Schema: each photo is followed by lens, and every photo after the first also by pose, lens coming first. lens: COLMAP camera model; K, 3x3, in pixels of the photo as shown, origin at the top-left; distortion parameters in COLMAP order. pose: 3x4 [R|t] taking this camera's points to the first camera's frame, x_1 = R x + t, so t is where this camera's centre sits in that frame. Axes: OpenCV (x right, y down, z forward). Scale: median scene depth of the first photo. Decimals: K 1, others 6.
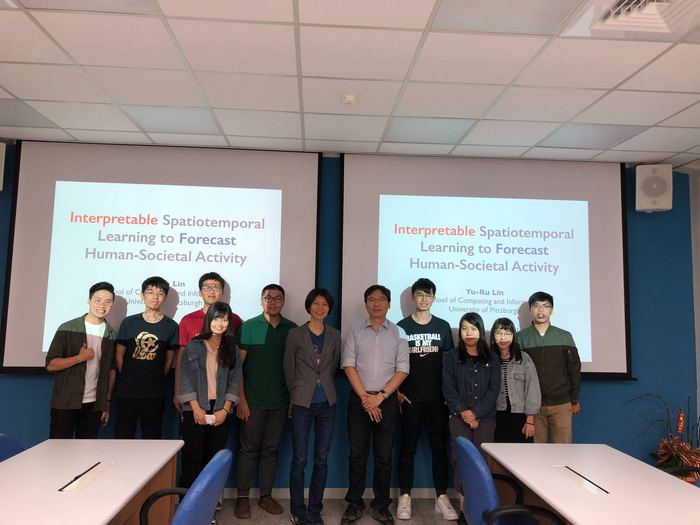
lens RADIAL K [[572.6, 0, 351.9], [0, 572.6, 251.6], [0, 0, 1]] dist [0.046302, -0.002839]
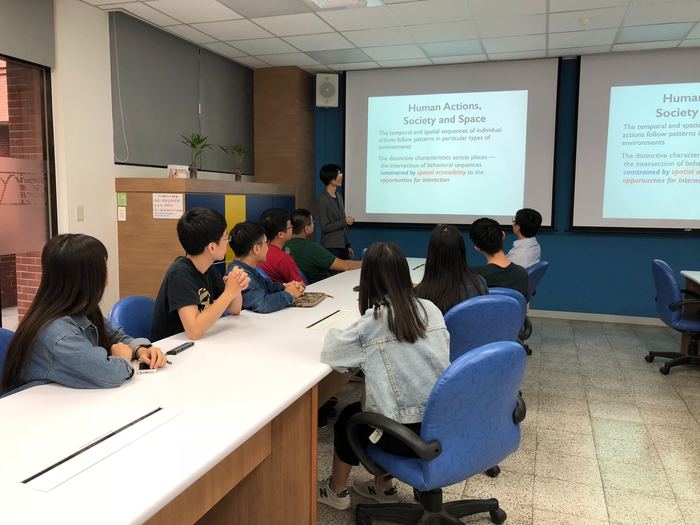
lens RADIAL K [[572.6, 0, 351.9], [0, 572.6, 251.6], [0, 0, 1]] dist [0.046302, -0.002839]
pose [[0.924341, 0.027627, -0.380566, 0.018669], [0.044349, 0.982837, 0.179066, 0.000676], [0.378981, -0.182396, 0.907251, -0.427989]]
